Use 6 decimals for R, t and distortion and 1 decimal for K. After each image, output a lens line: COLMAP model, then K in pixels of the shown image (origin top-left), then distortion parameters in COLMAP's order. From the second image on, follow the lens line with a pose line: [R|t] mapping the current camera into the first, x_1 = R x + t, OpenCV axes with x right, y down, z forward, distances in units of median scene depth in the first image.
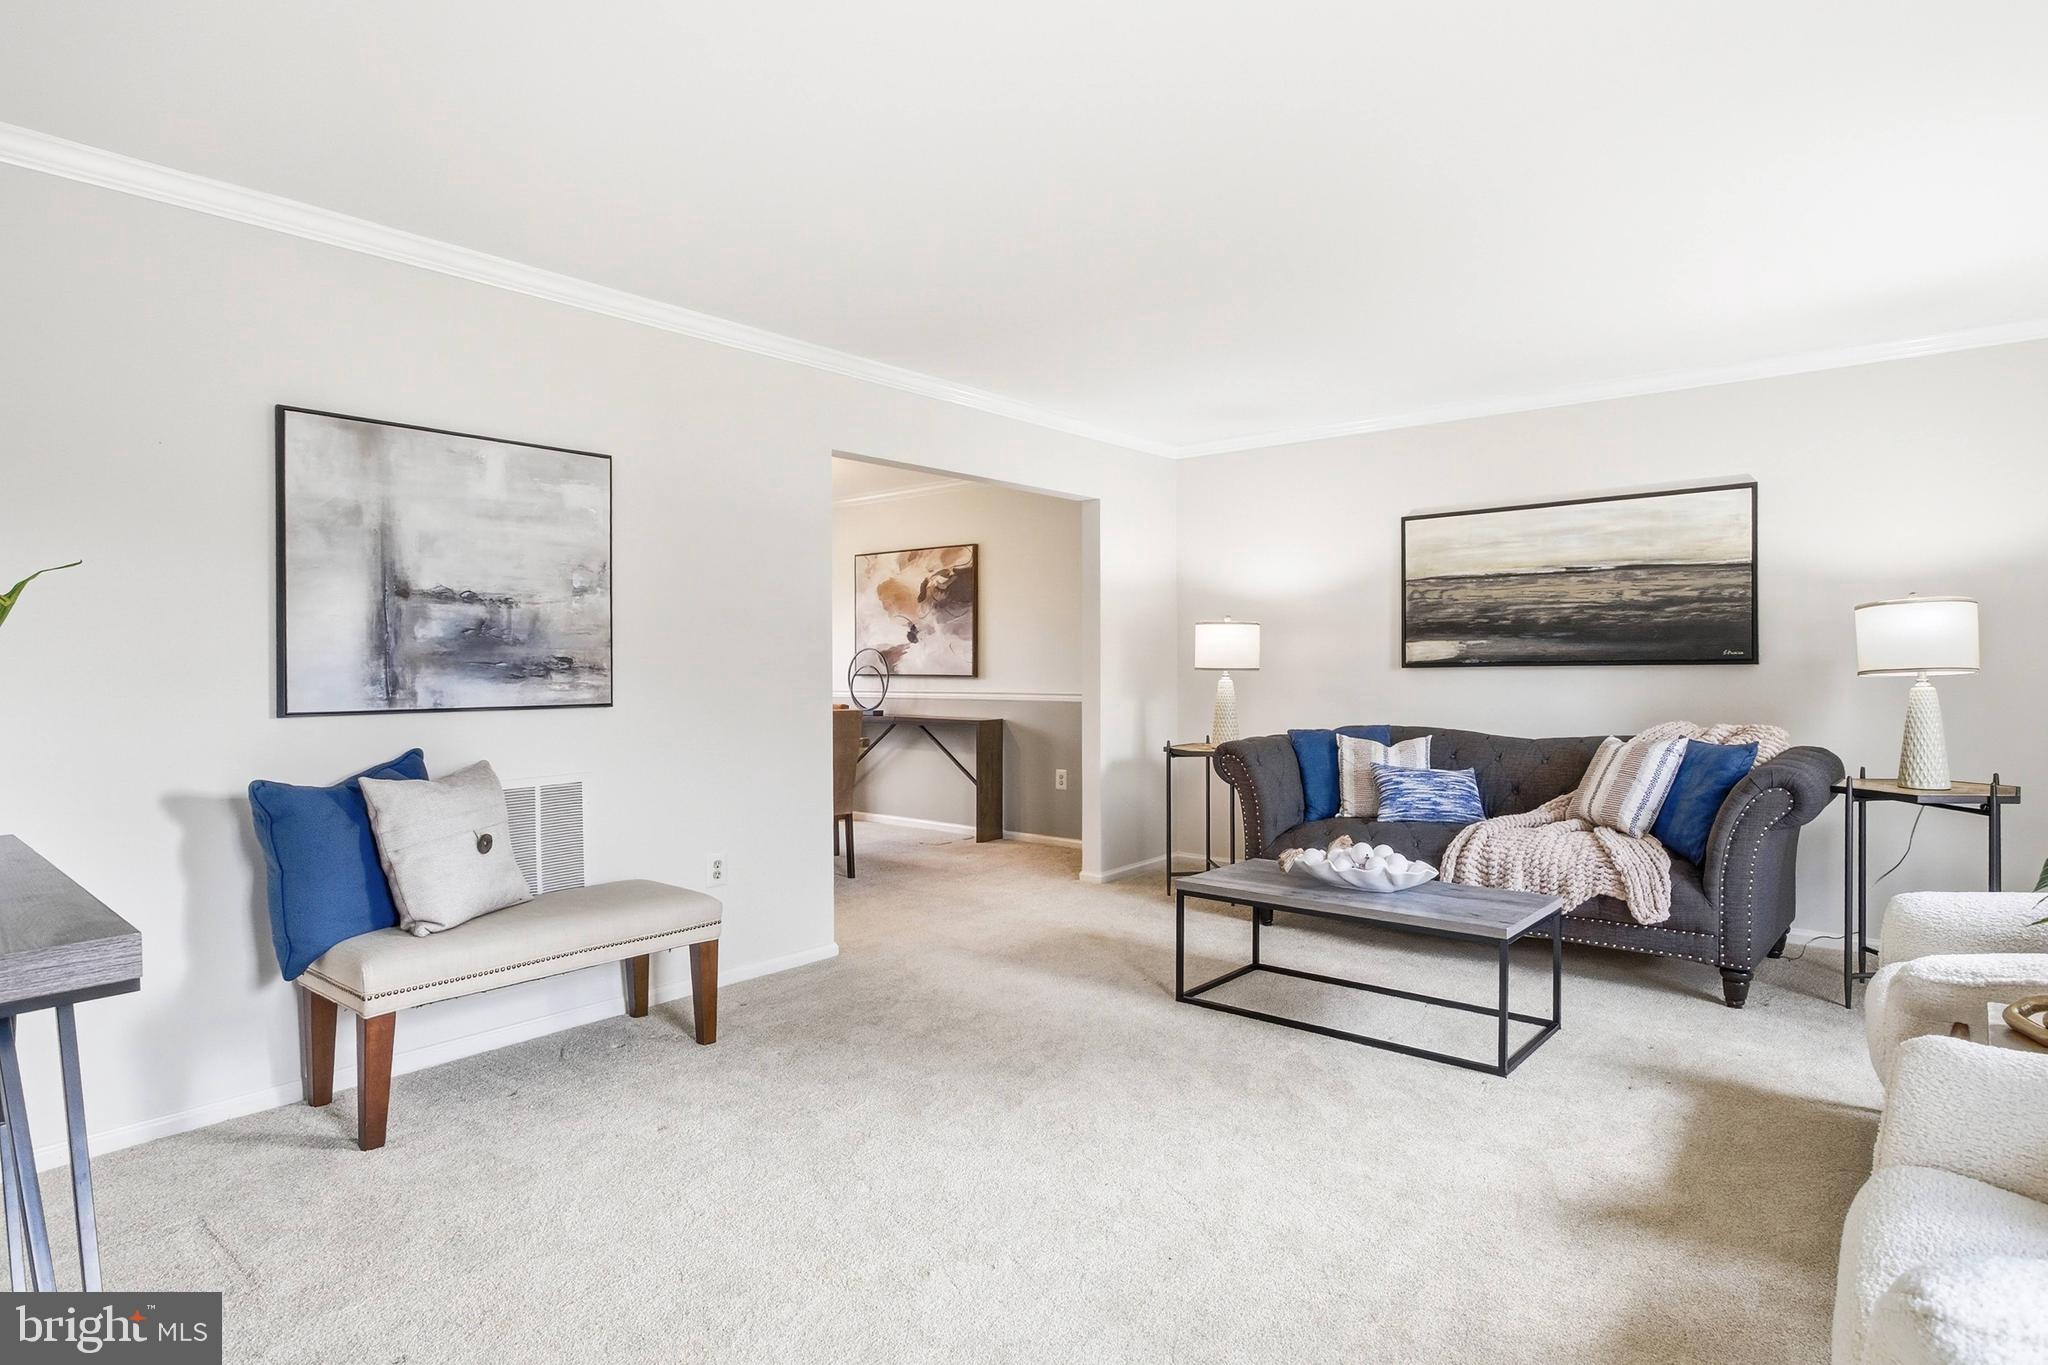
lens RADIAL K [[995.7, 0, 1039.4], [0, 995.7, 673.9], [0, 0, 1]] dist [-0.025762, -0.000932]
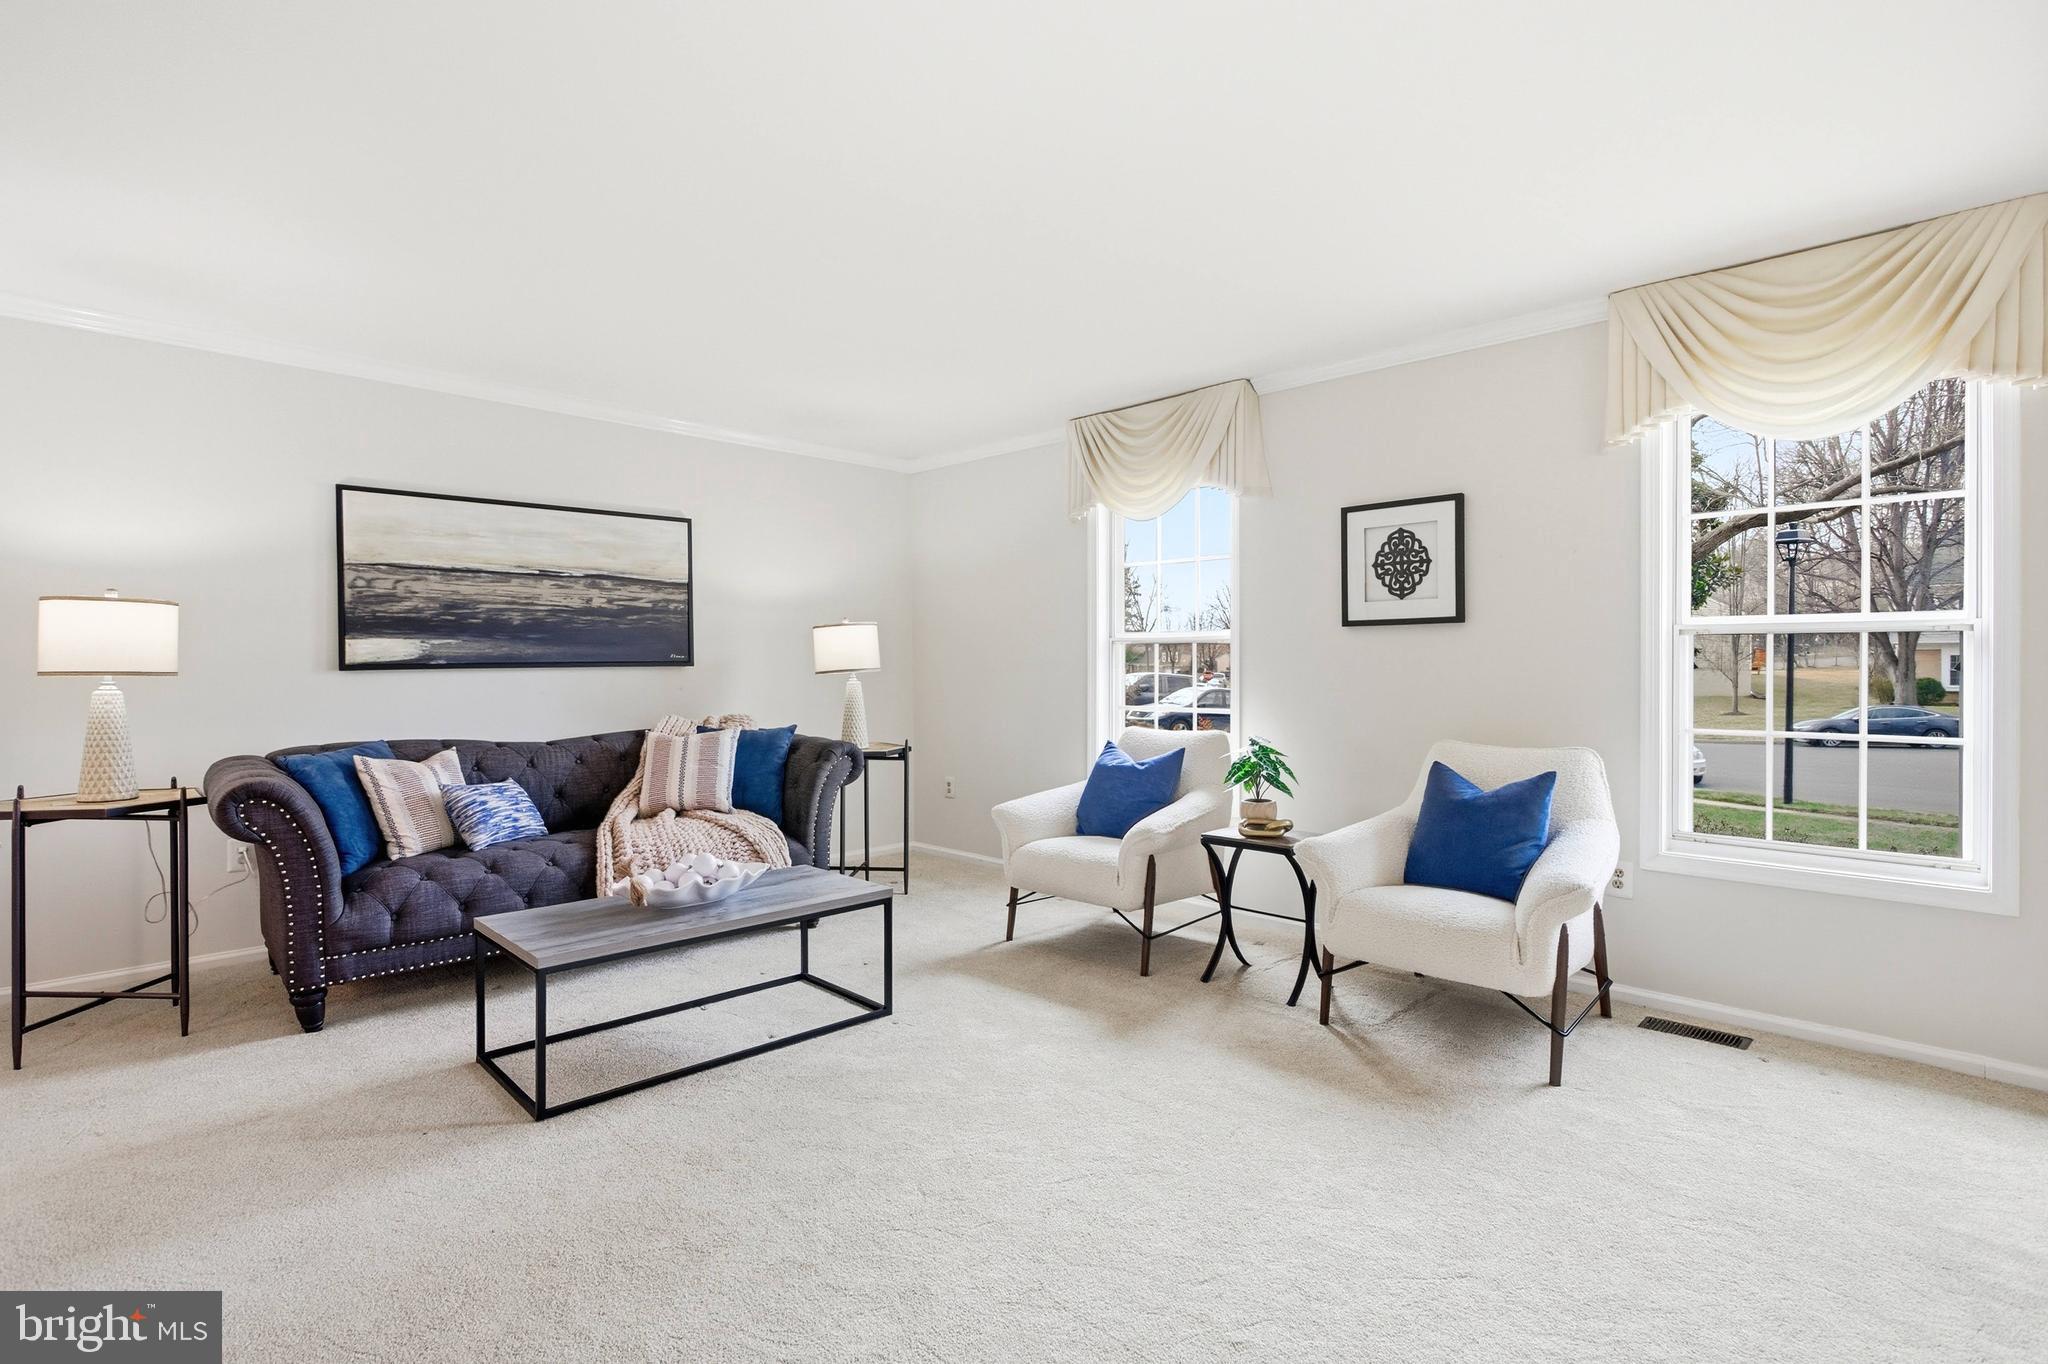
lens RADIAL K [[995.7, 0, 963.7], [0, 995.7, 658.1], [0, 0, 1]] dist [-0.025762, -0.000932]
pose [[0.132570, 0.008809, 0.991134, -0.411112], [0.010315, 0.999894, -0.010266, -0.003100], [-0.991120, 0.011584, 0.132465, 0.438711]]
